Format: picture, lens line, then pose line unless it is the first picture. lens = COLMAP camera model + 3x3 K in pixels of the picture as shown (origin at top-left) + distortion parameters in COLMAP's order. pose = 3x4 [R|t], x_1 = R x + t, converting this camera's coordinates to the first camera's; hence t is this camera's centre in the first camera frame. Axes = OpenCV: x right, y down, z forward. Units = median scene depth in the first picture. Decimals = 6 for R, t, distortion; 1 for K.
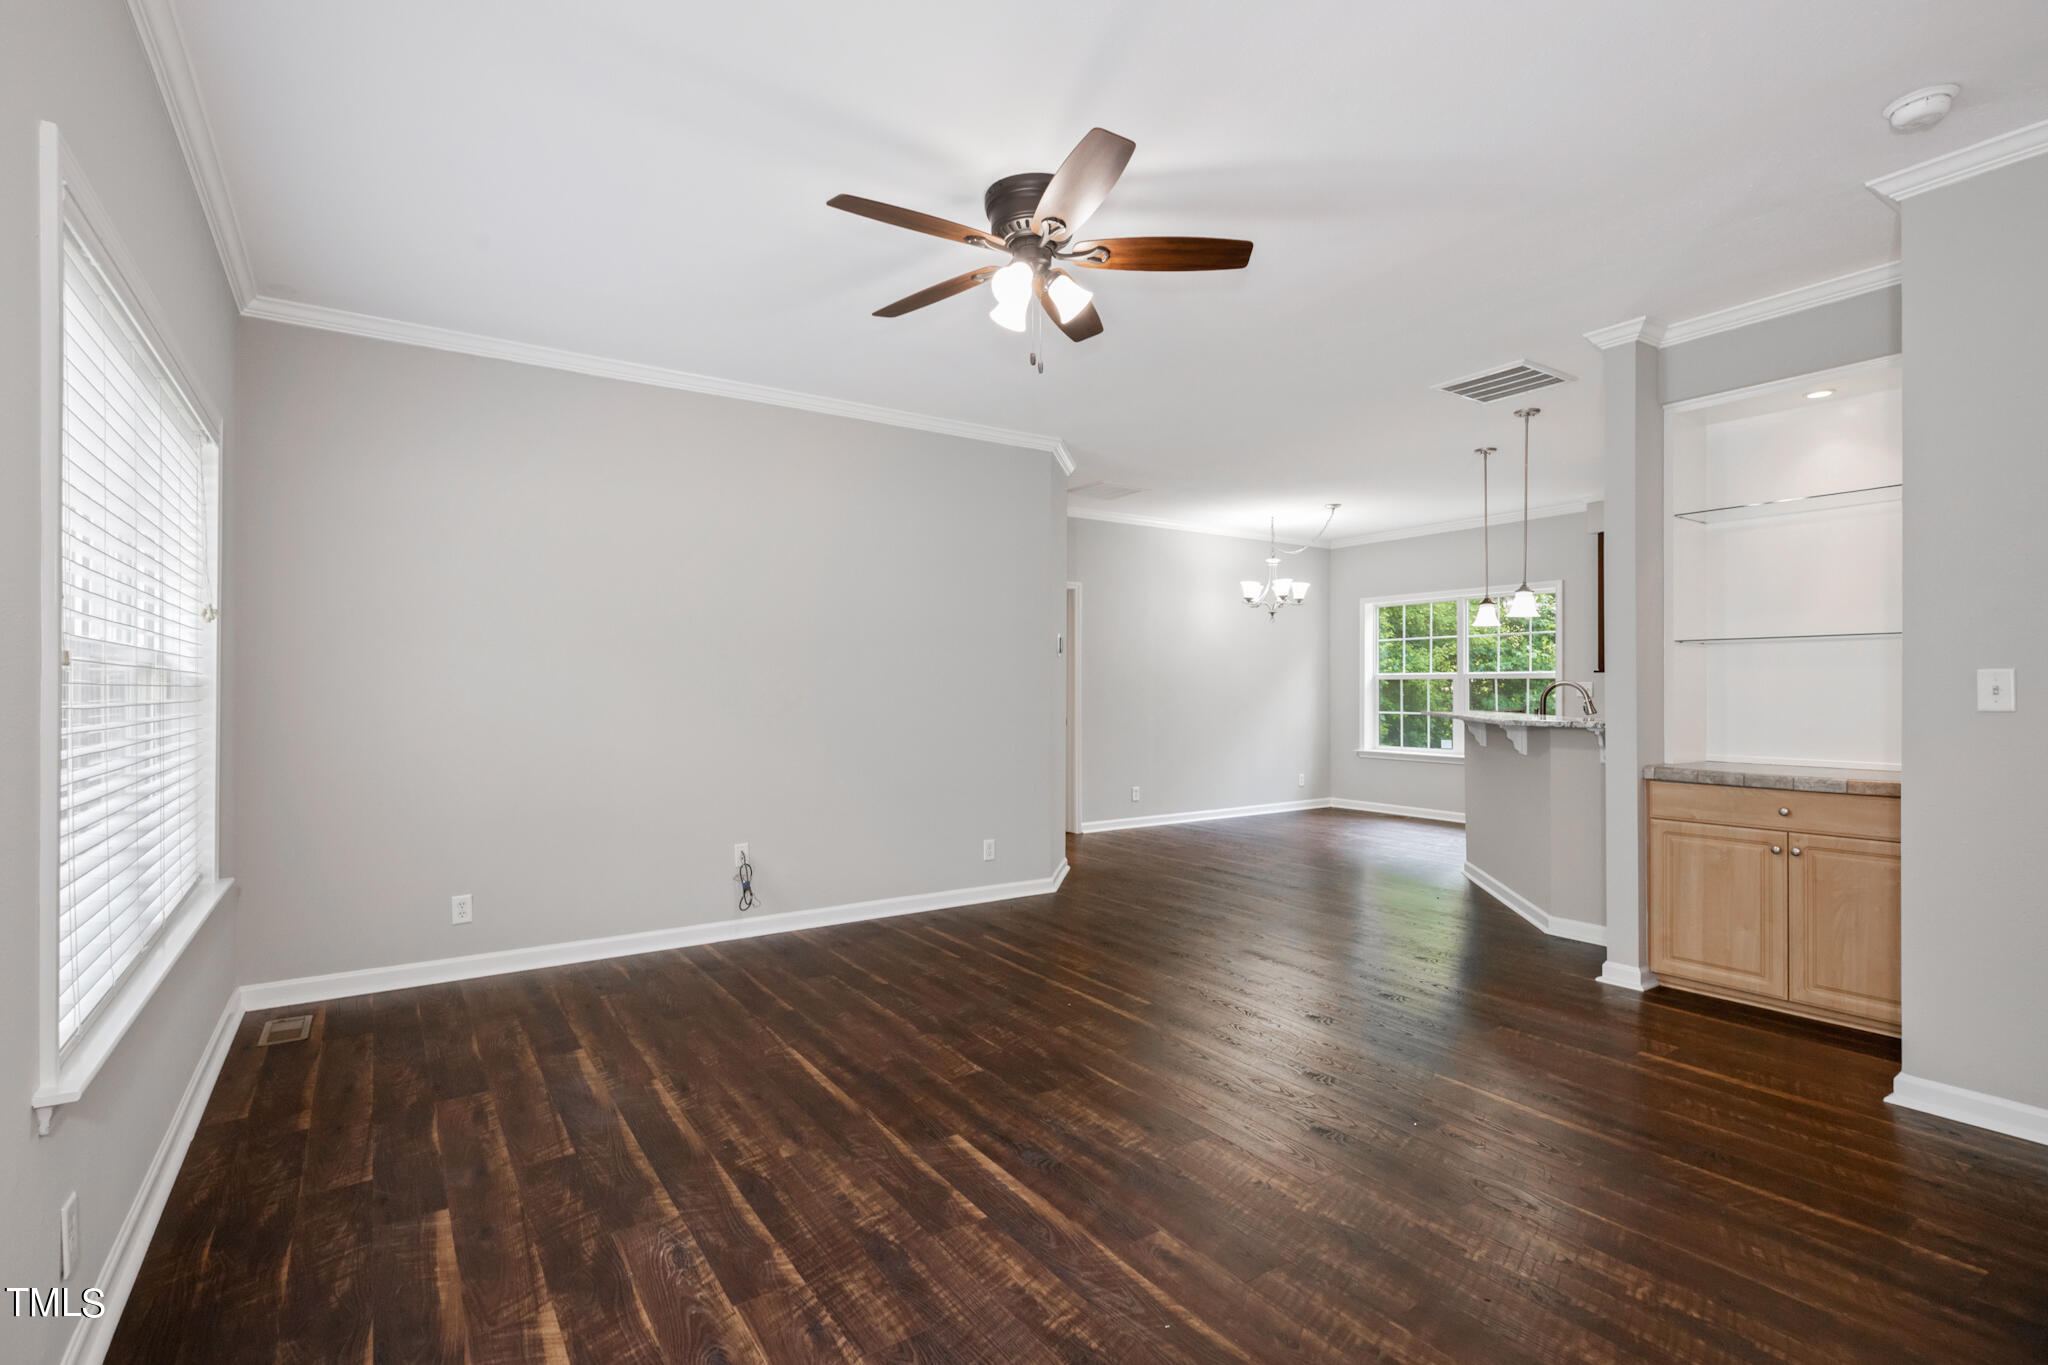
lens RADIAL K [[952.7, 0, 1012.1], [0, 952.7, 689.3], [0, 0, 1]] dist [0.005696, 0.000488]
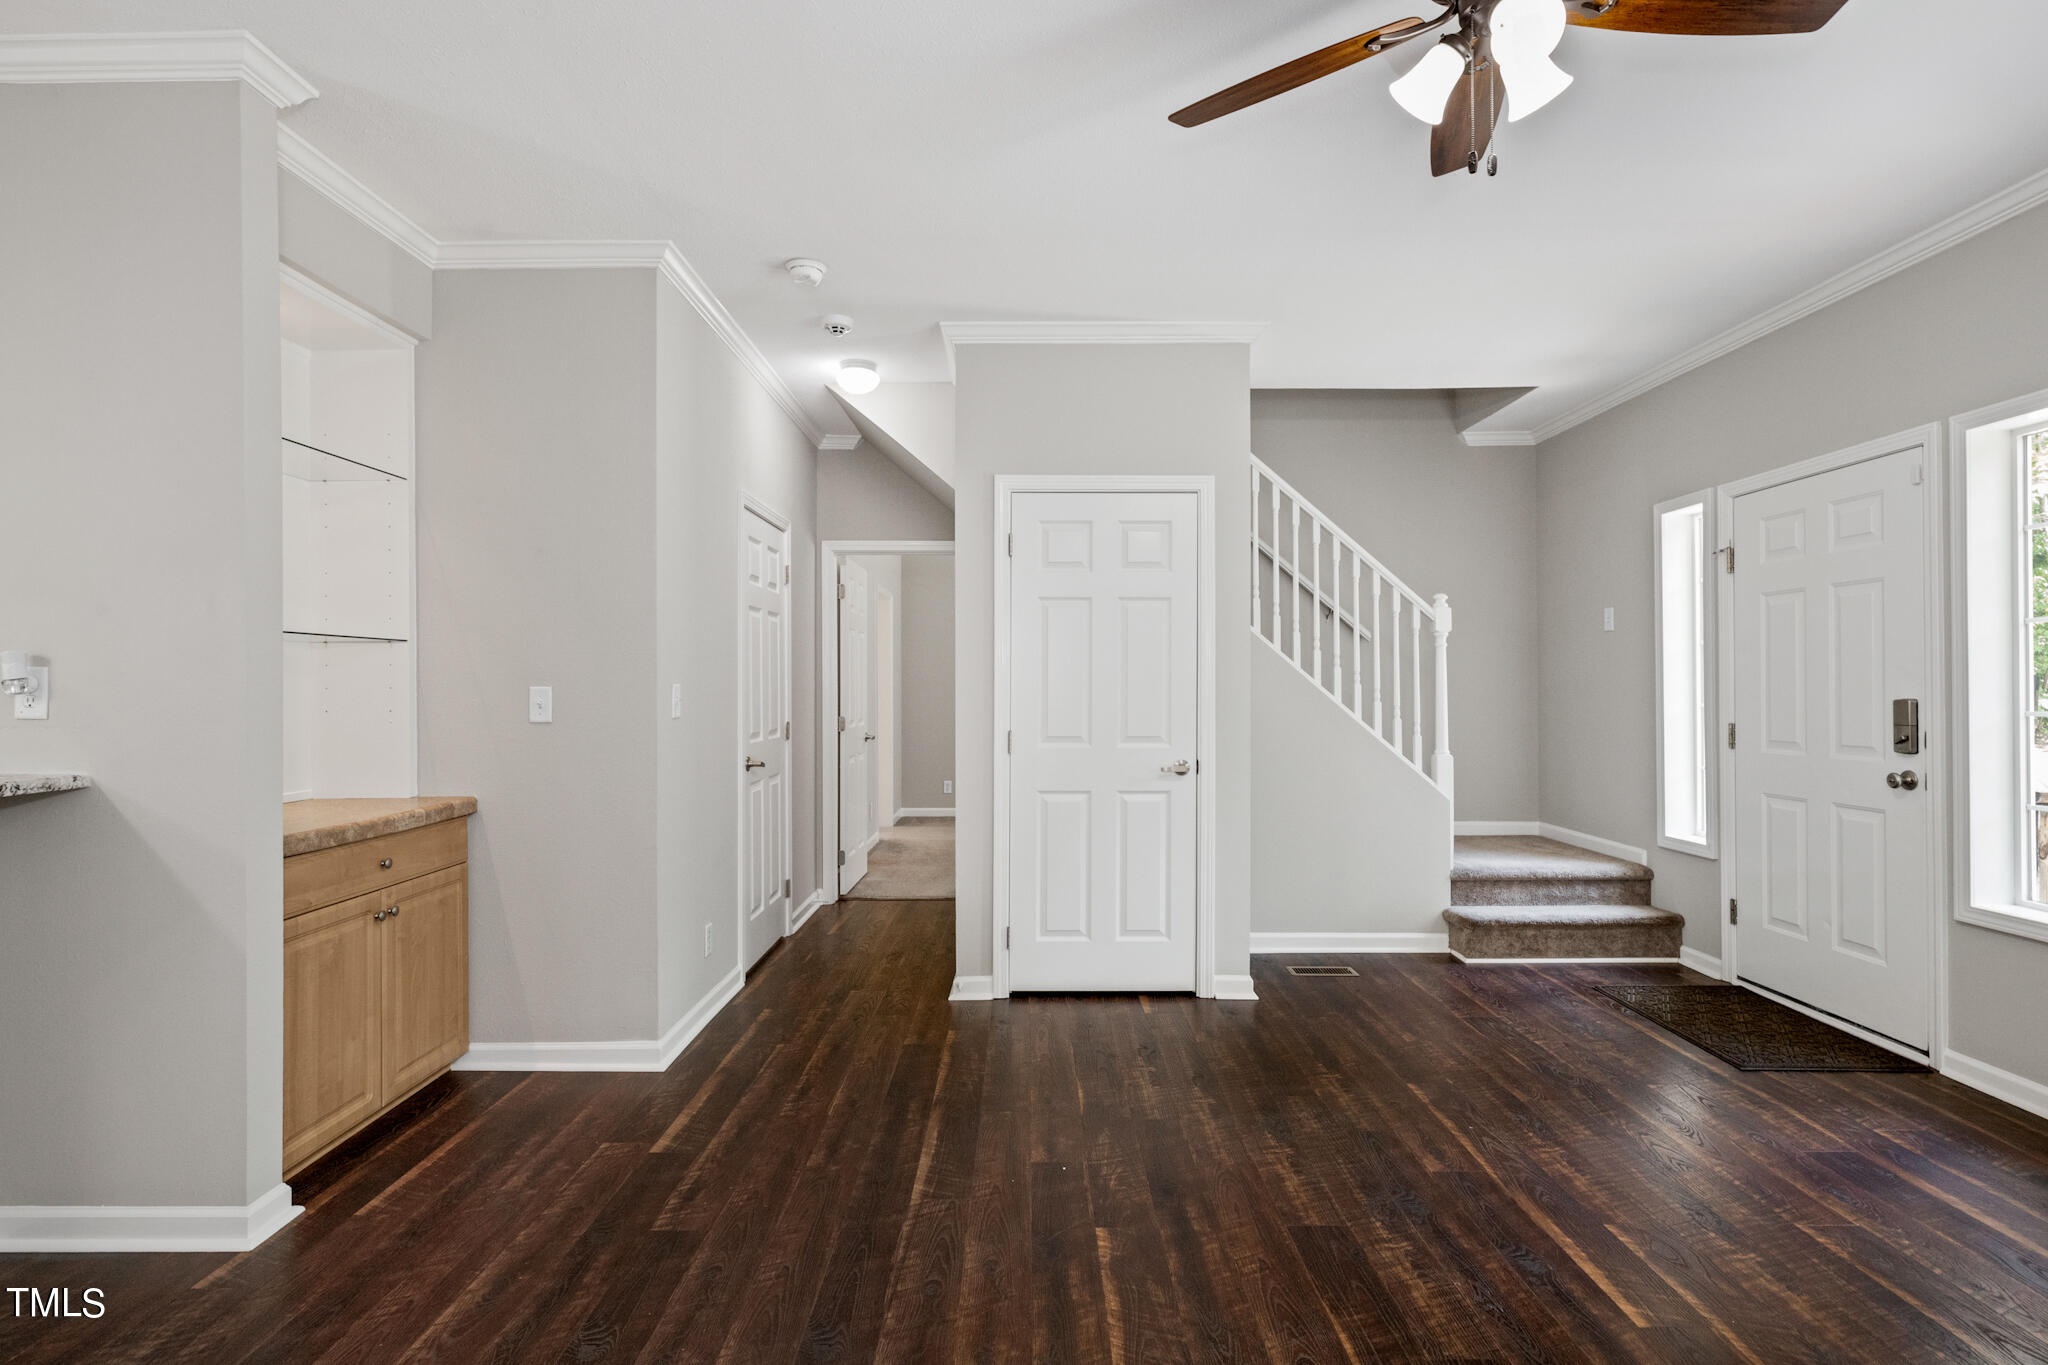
lens RADIAL K [[1017.7, 0, 1014.7], [0, 1017.7, 688.9], [0, 0, 1]] dist [-0.000329, -0.000175]
pose [[-0.824284, 0.003229, 0.566167, -0.102752], [0.005725, 0.999980, 0.002632, -0.016506], [-0.566147, 0.005411, -0.824286, 1.851899]]
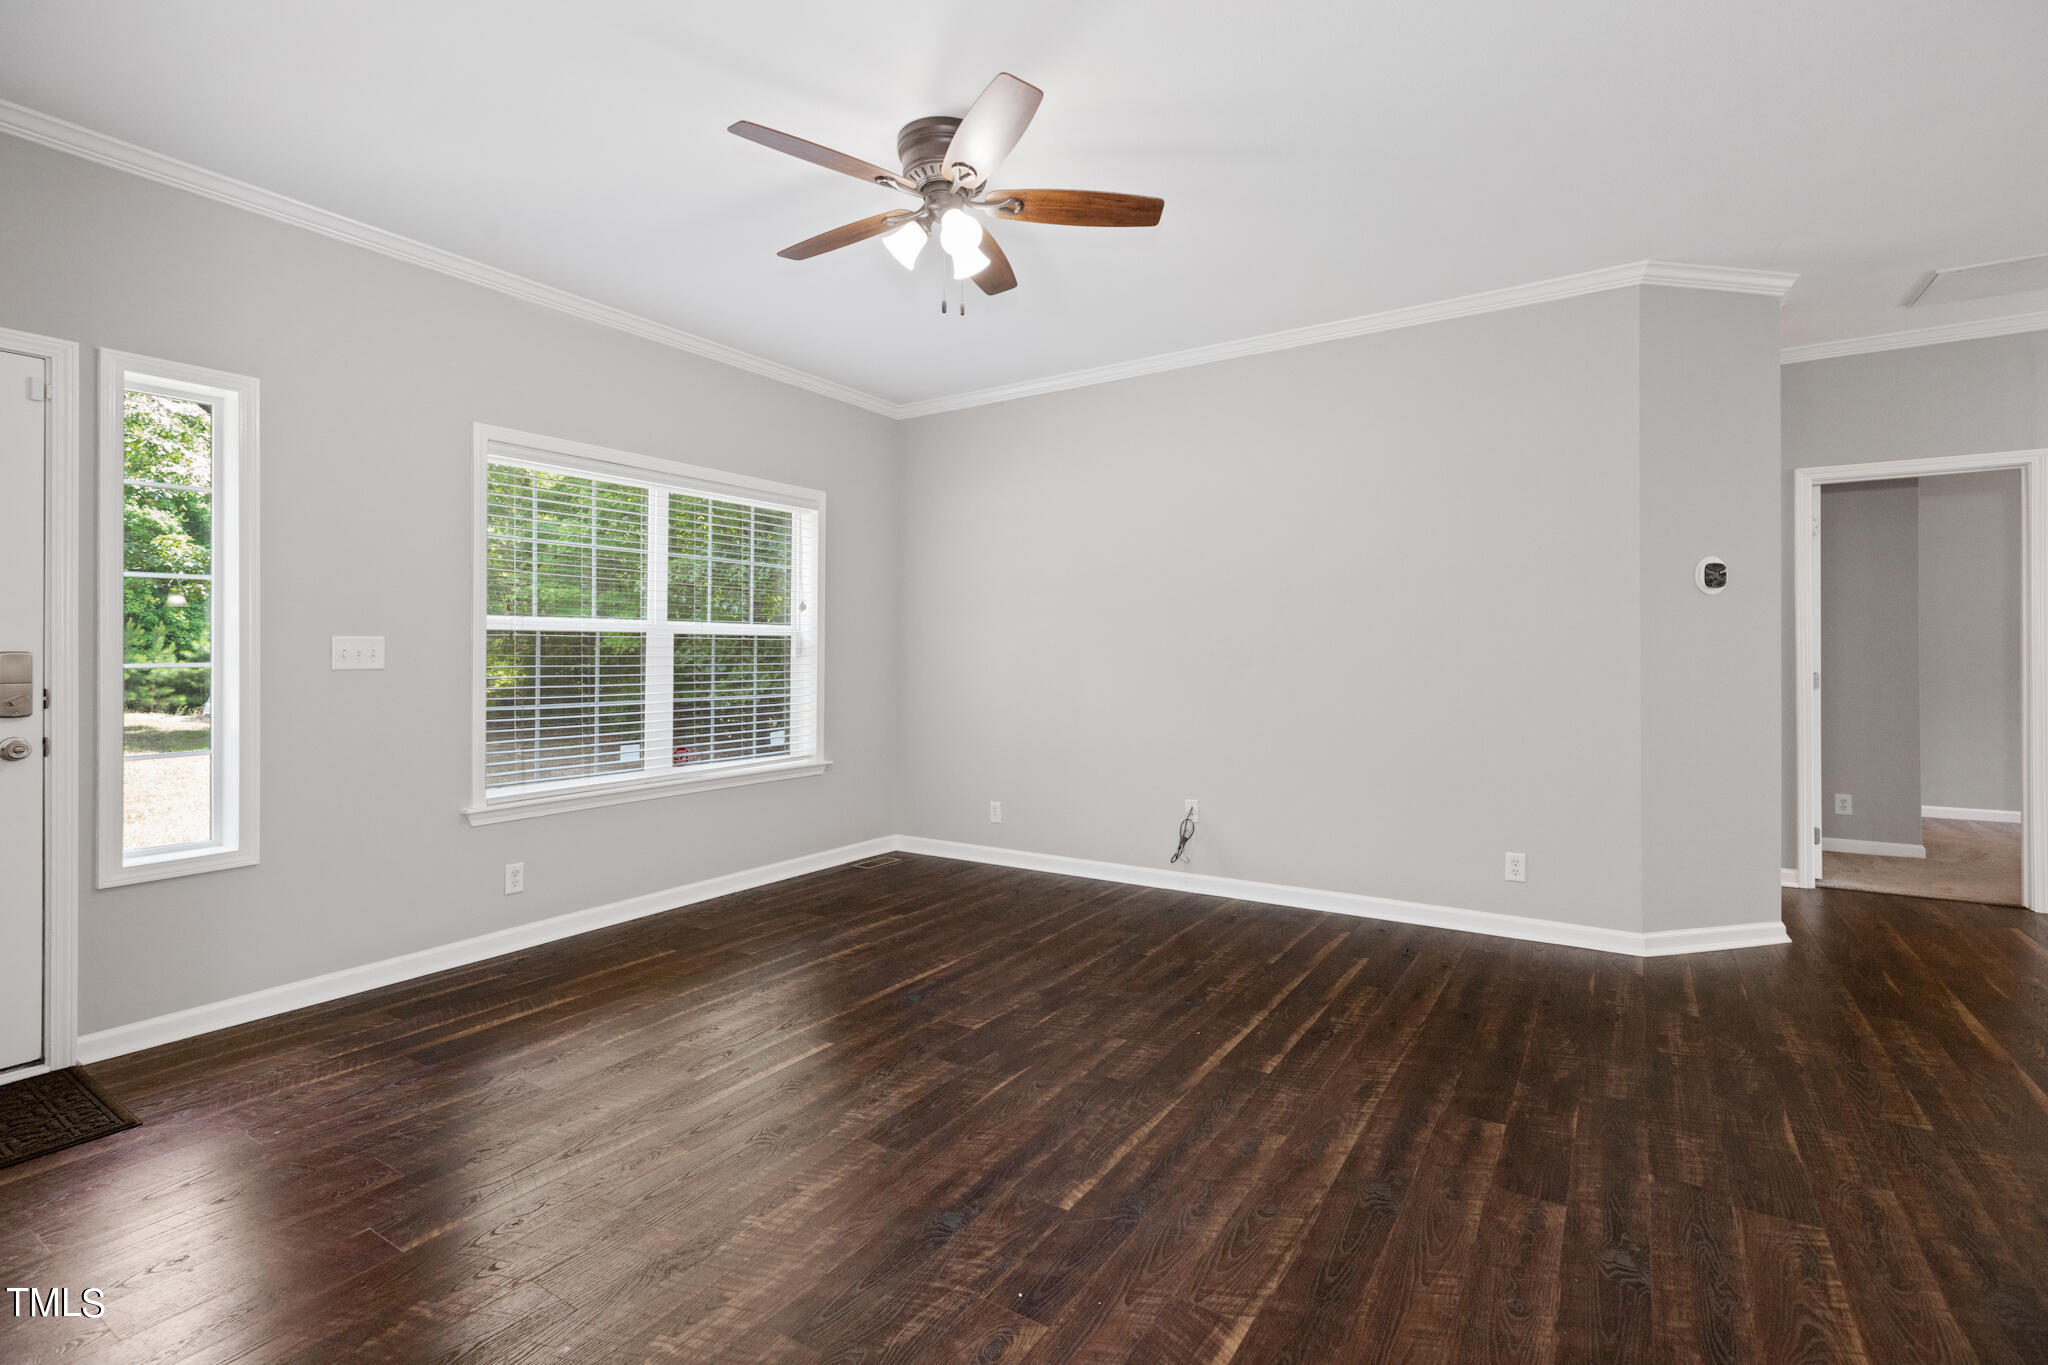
lens RADIAL K [[957.8, 0, 1013.2], [0, 957.8, 633.7], [0, 0, 1]] dist [0.004510, 0.000175]
pose [[0.394475, -0.023850, -0.918597, 1.047041], [0.001670, 0.999680, -0.025238, 0.014218], [0.918905, 0.008422, 0.394388, 0.731182]]
